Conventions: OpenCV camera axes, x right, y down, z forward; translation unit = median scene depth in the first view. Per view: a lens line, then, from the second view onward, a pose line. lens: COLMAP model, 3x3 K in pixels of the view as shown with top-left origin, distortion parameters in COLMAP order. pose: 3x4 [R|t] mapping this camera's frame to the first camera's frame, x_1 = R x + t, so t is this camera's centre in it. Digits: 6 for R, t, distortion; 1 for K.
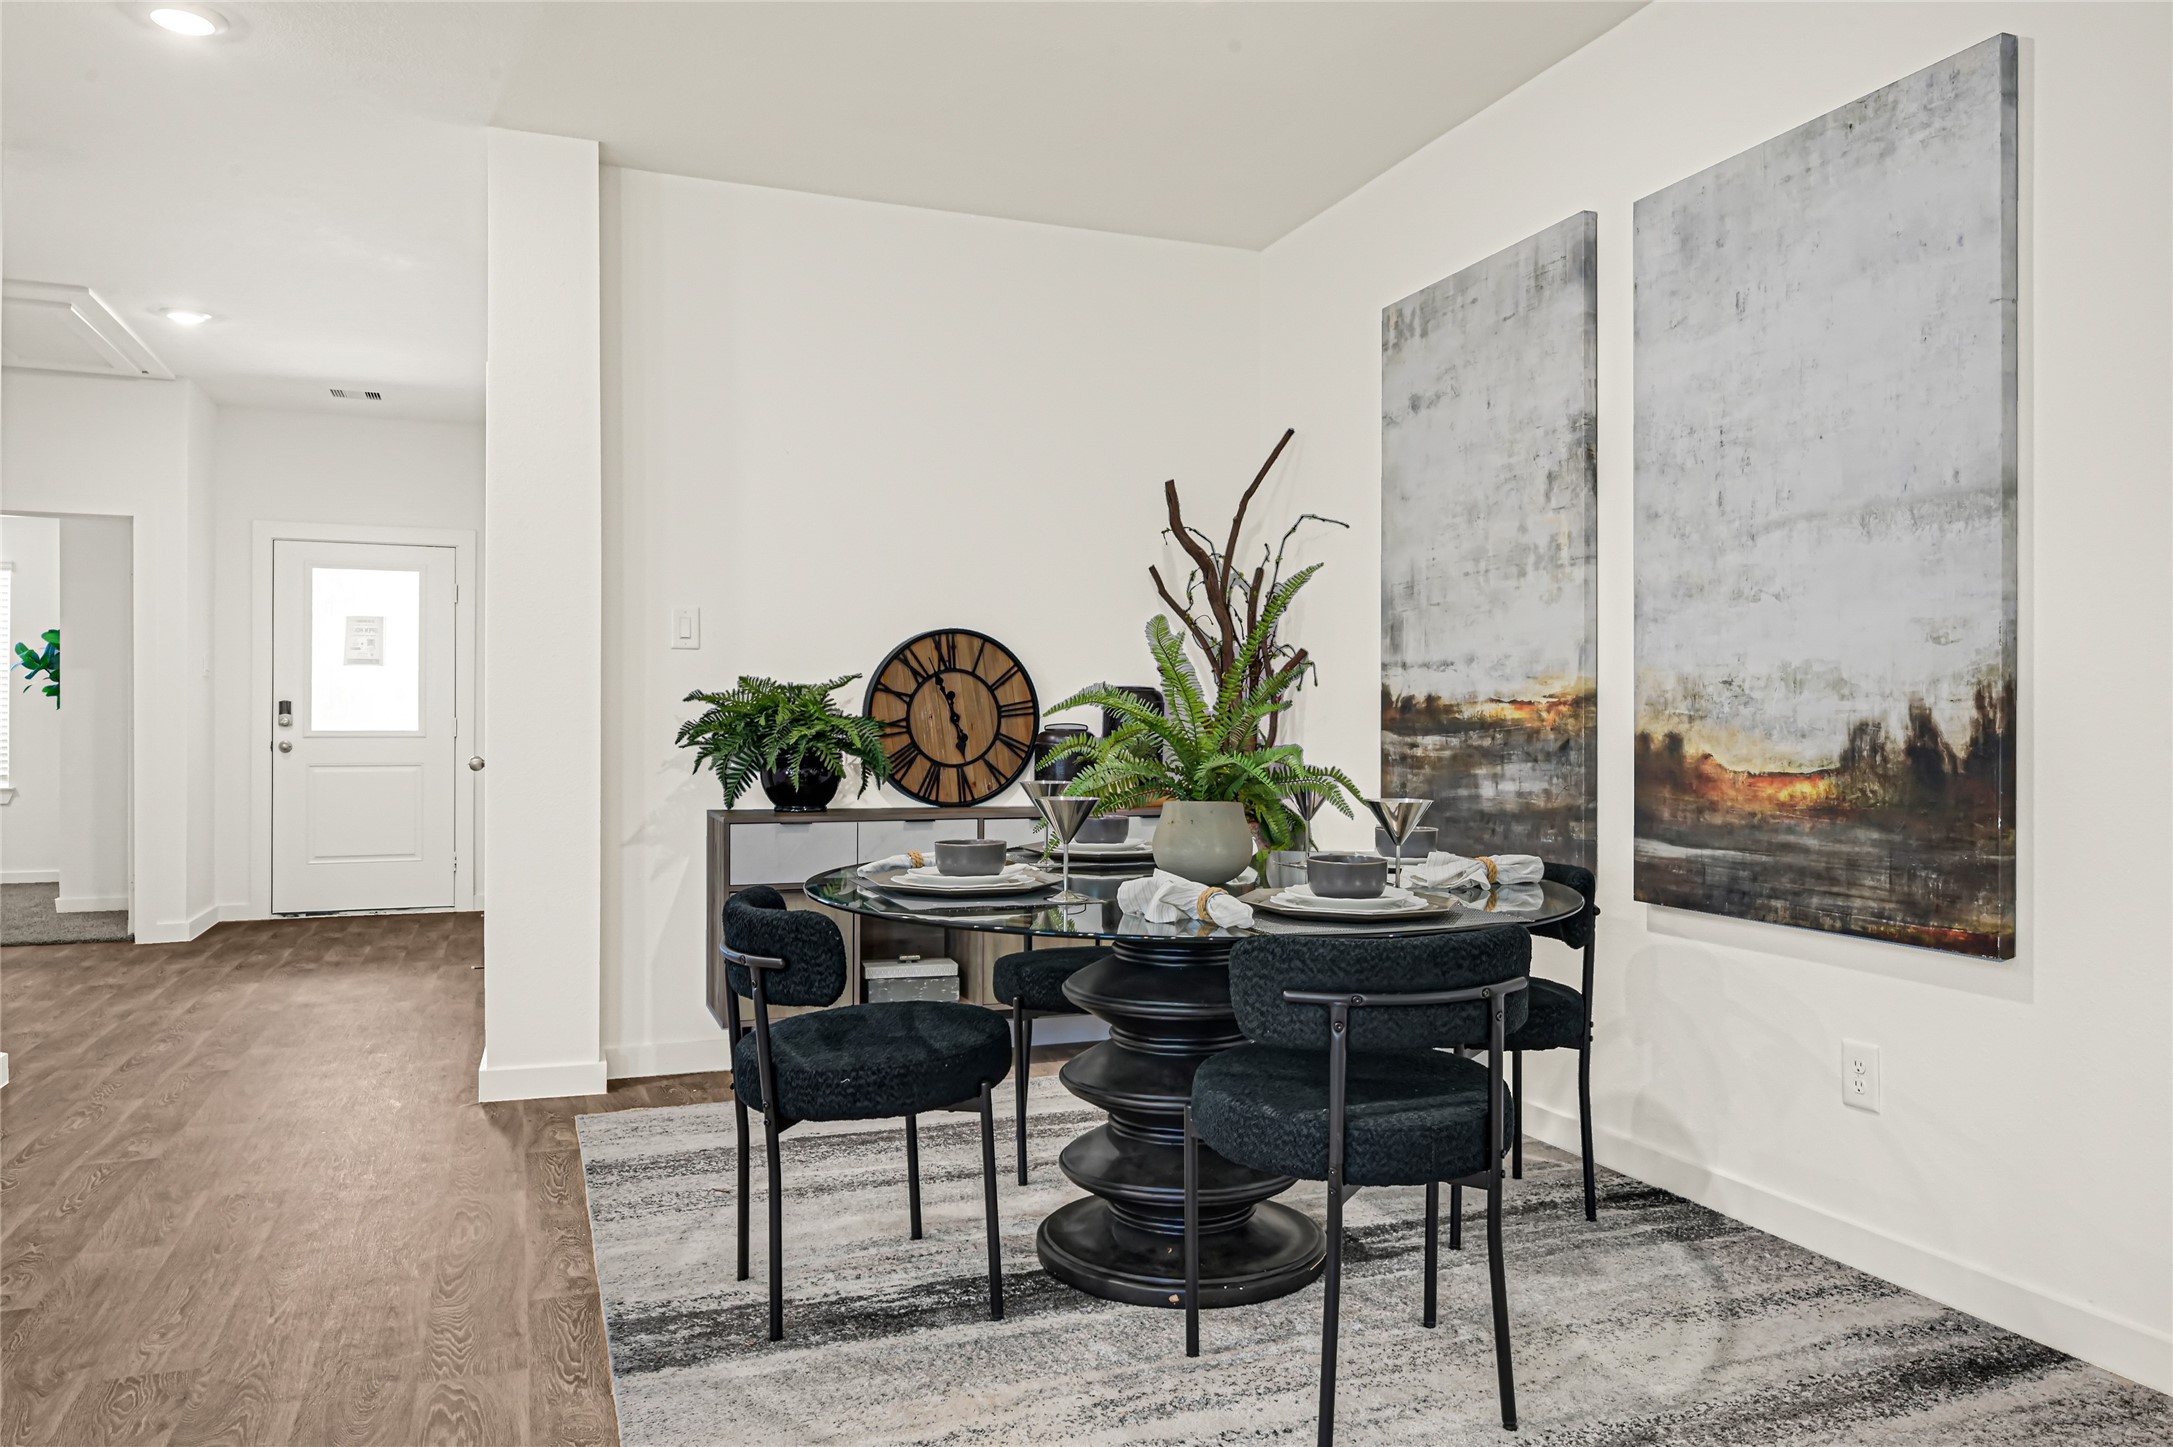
lens RADIAL K [[1460.5, 0, 1093.6], [0, 1460.5, 718.3], [0, 0, 1]] dist [0.001613, 0.003746]
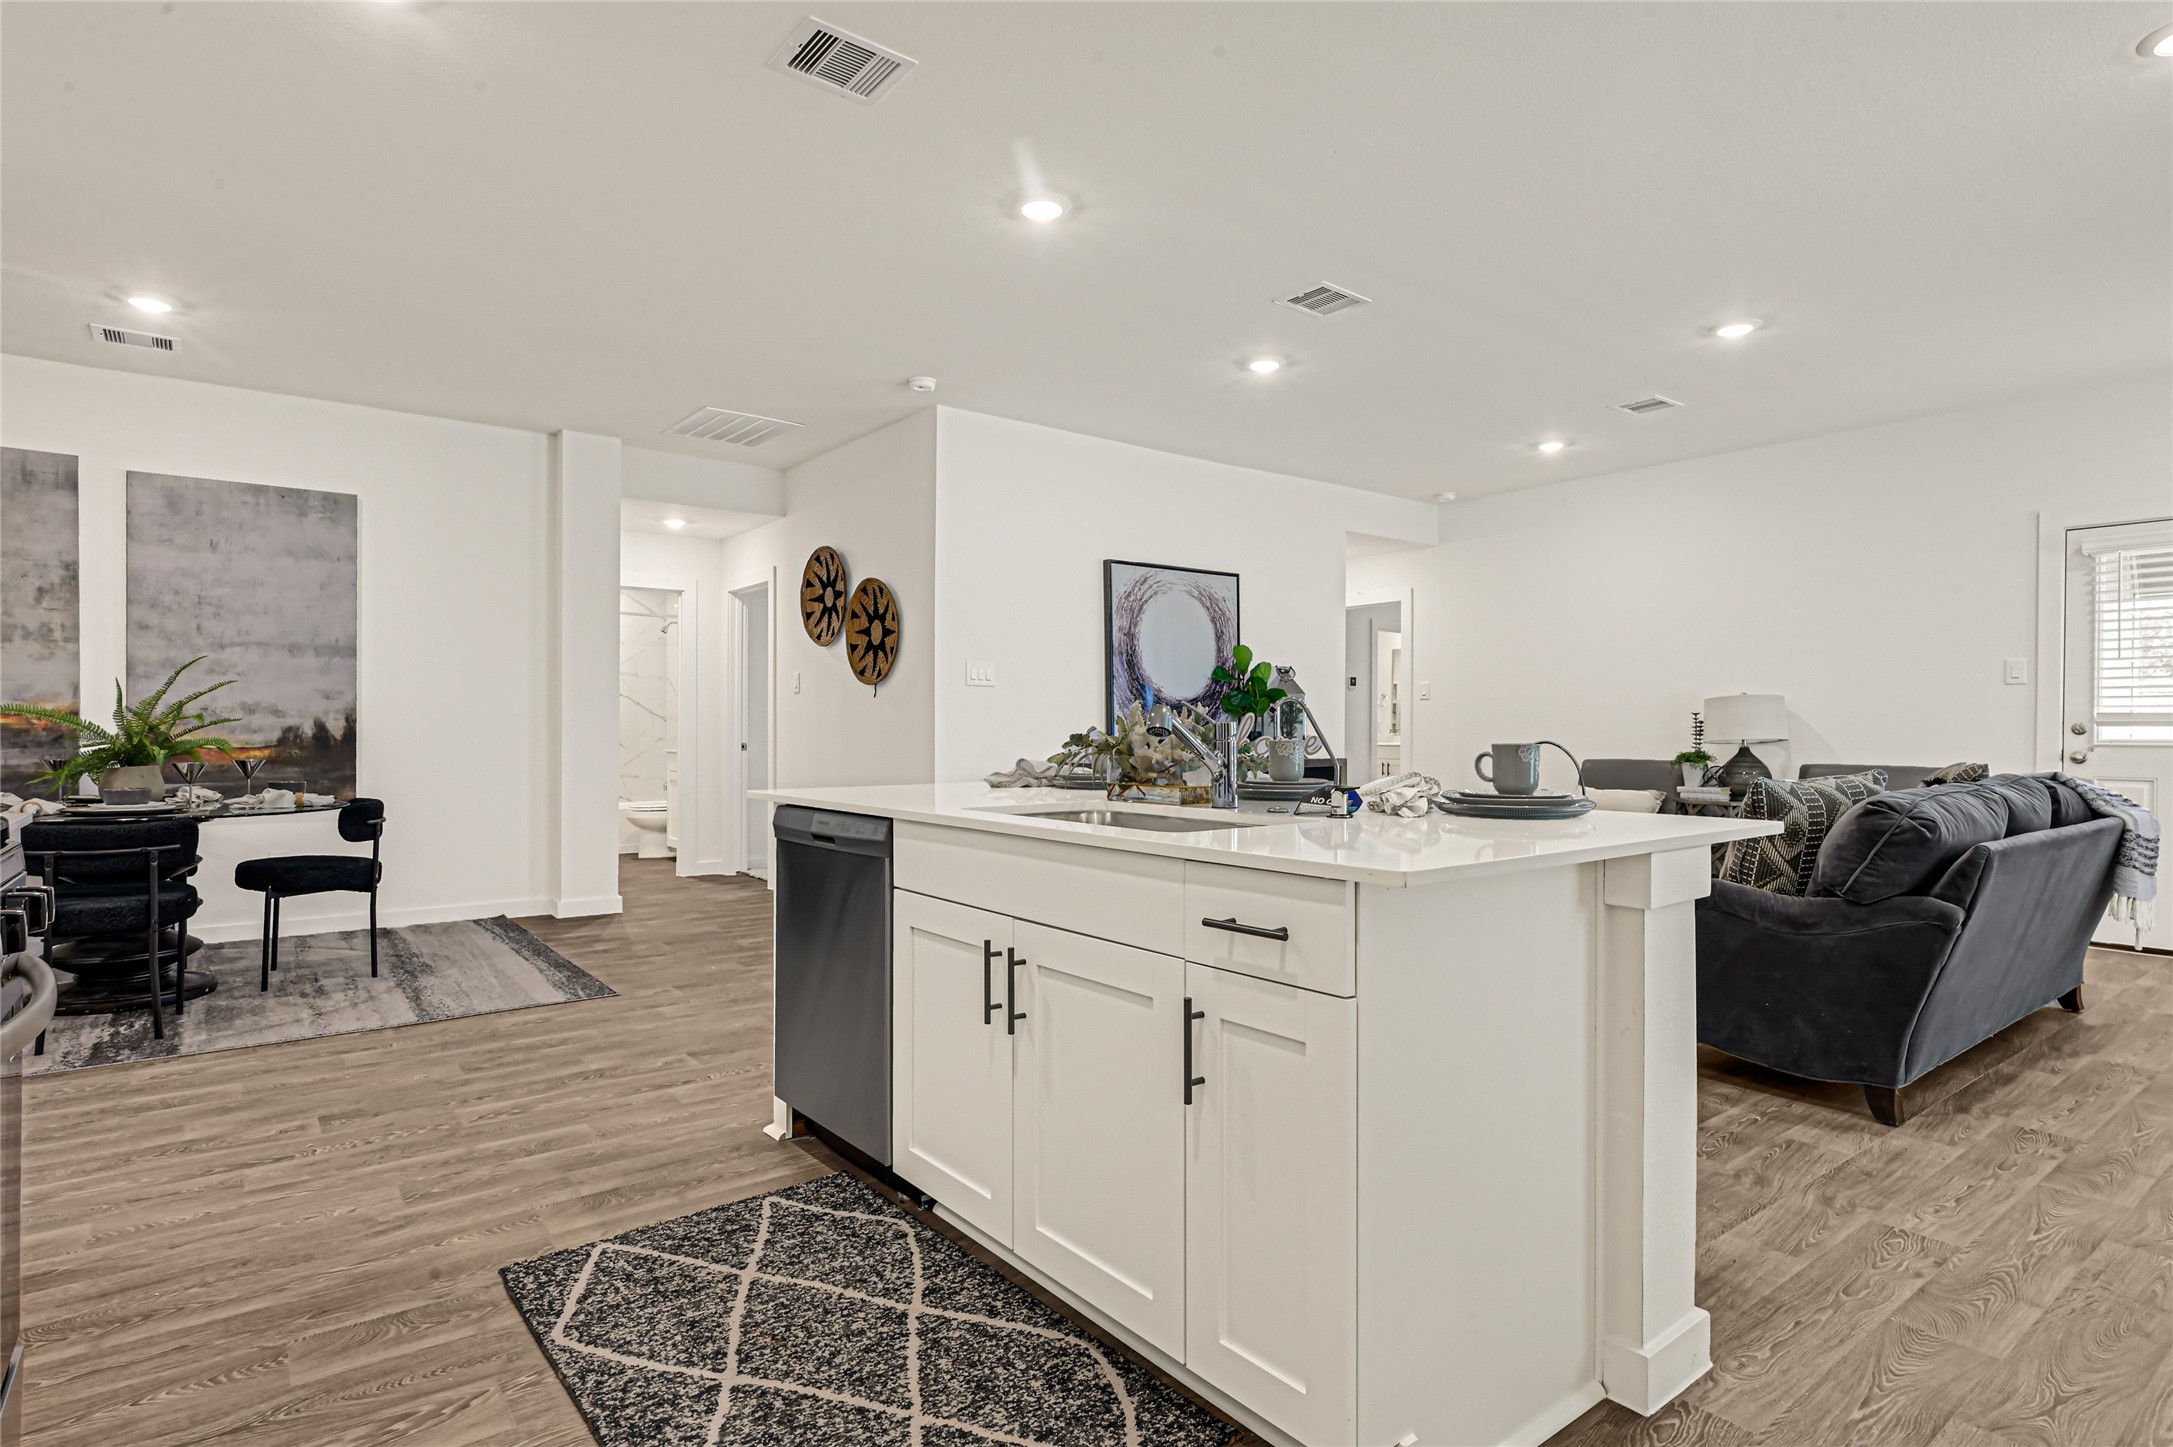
lens RADIAL K [[1106.7, 0, 1088.9], [0, 1106.7, 732.0], [0, 0, 1]] dist [0.005596, 0.001170]
pose [[-0.281915, 0.001443, 0.959438, -1.713457], [-0.004568, 0.999986, -0.002846, 0.010947], [-0.959429, -0.005185, -0.281904, 0.175036]]
